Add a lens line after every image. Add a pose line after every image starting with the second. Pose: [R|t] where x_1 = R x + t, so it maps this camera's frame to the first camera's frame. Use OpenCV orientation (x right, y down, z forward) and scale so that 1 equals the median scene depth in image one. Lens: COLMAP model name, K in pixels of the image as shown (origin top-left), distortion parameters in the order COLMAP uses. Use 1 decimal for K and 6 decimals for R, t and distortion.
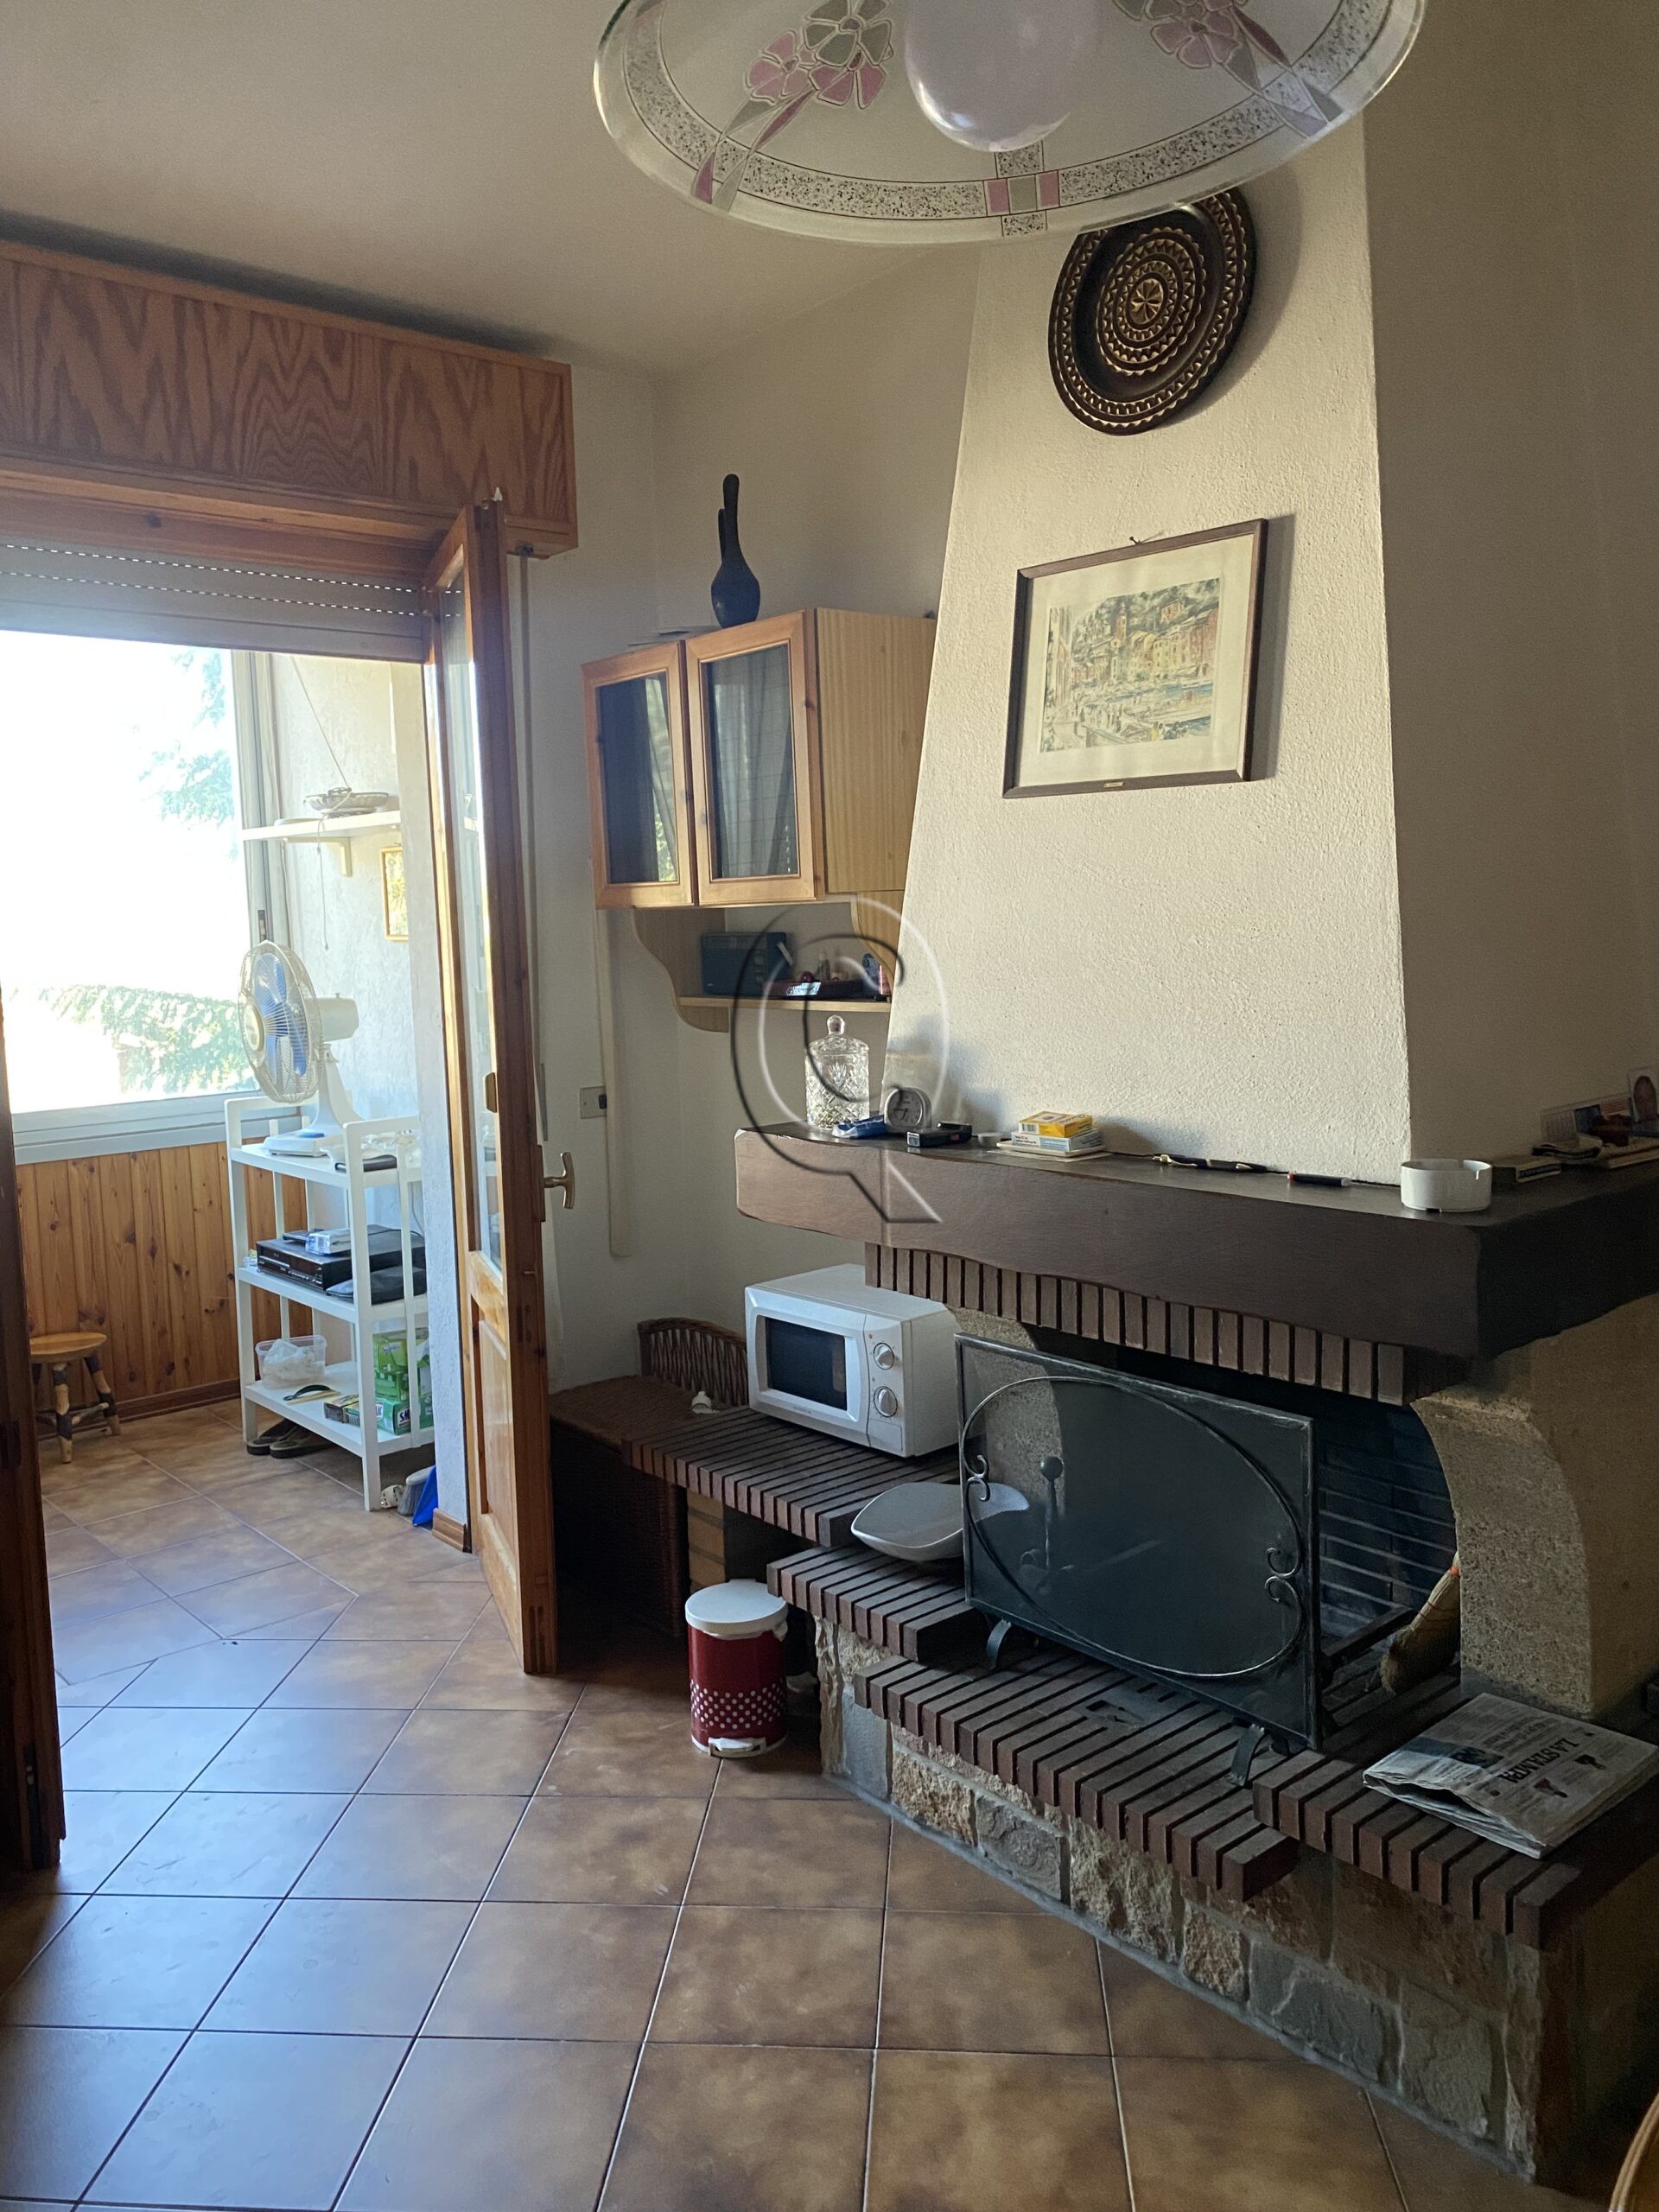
lens RADIAL K [[1701.3, 0, 827.6], [0, 1701.3, 1071.1], [0, 0, 1]] dist [0.024826, -0.007045]
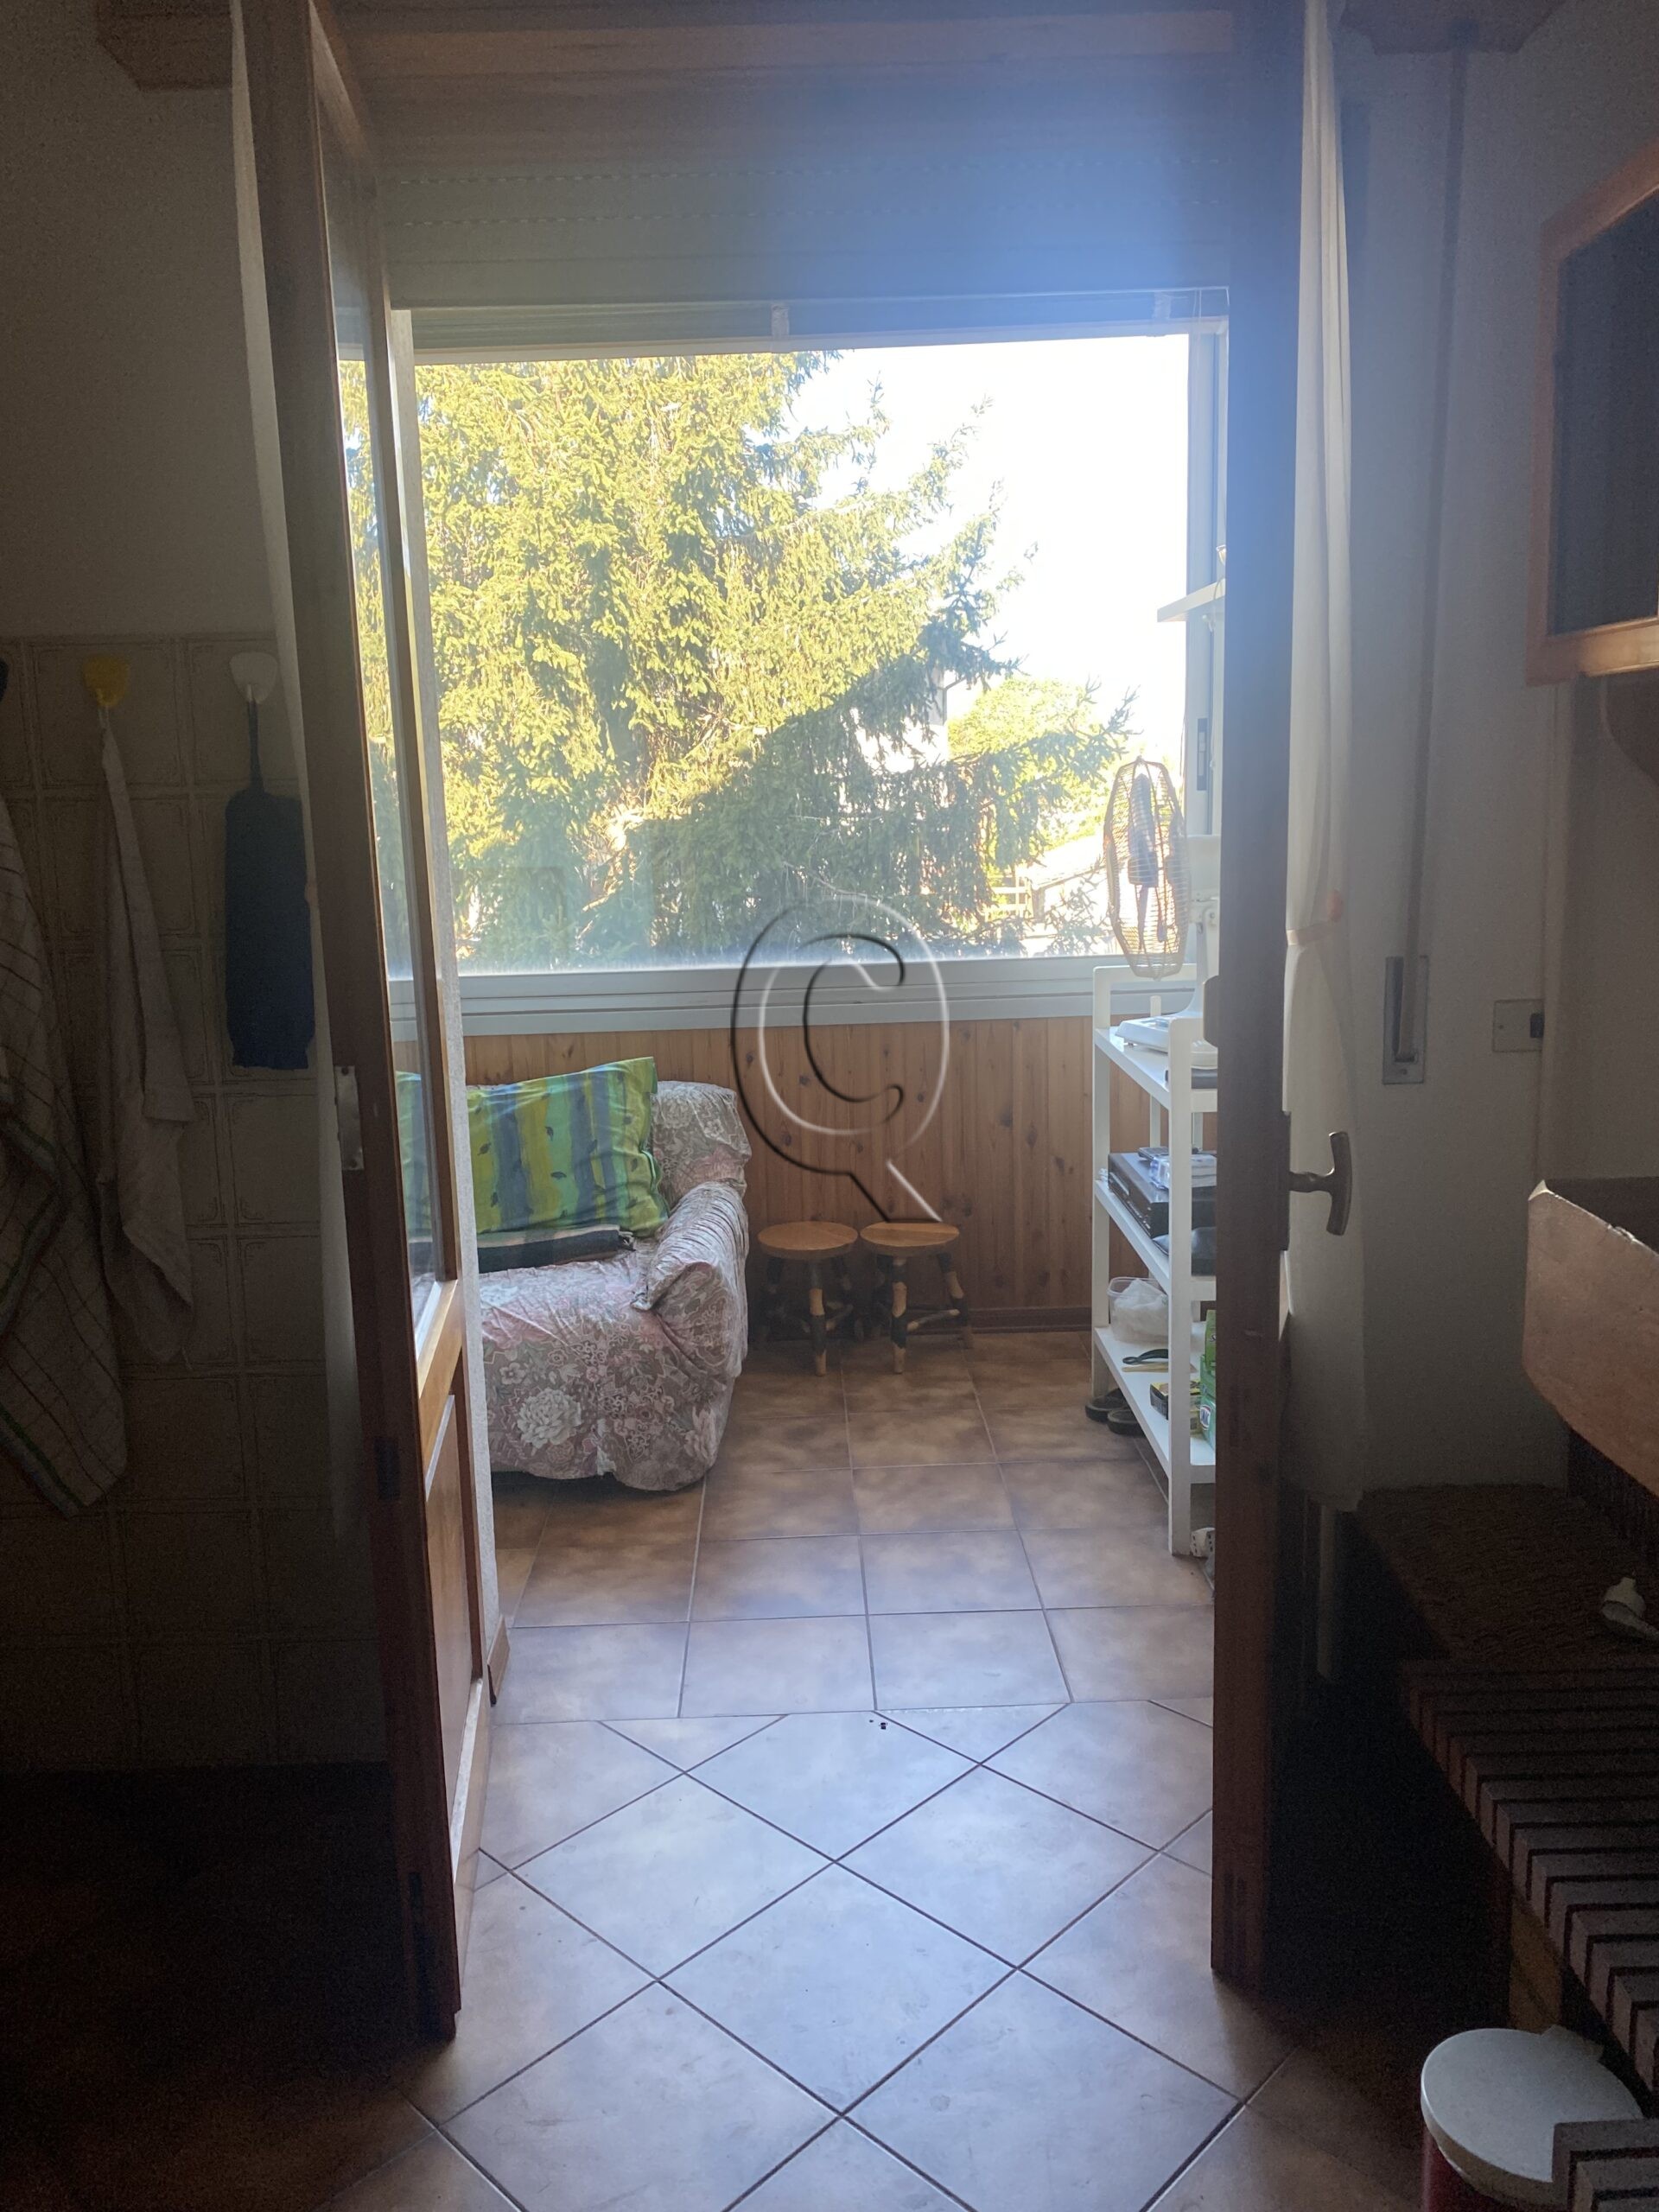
lens RADIAL K [[1676.9, 0, 825.4], [0, 1676.9, 1078.8], [0, 0, 1]] dist [0.142123, -0.350431]
pose [[0.778796, 0.119002, -0.615886, 0.032360], [-0.059978, 0.991468, 0.115728, -0.014238], [0.624403, -0.053189, 0.779289, 0.336942]]
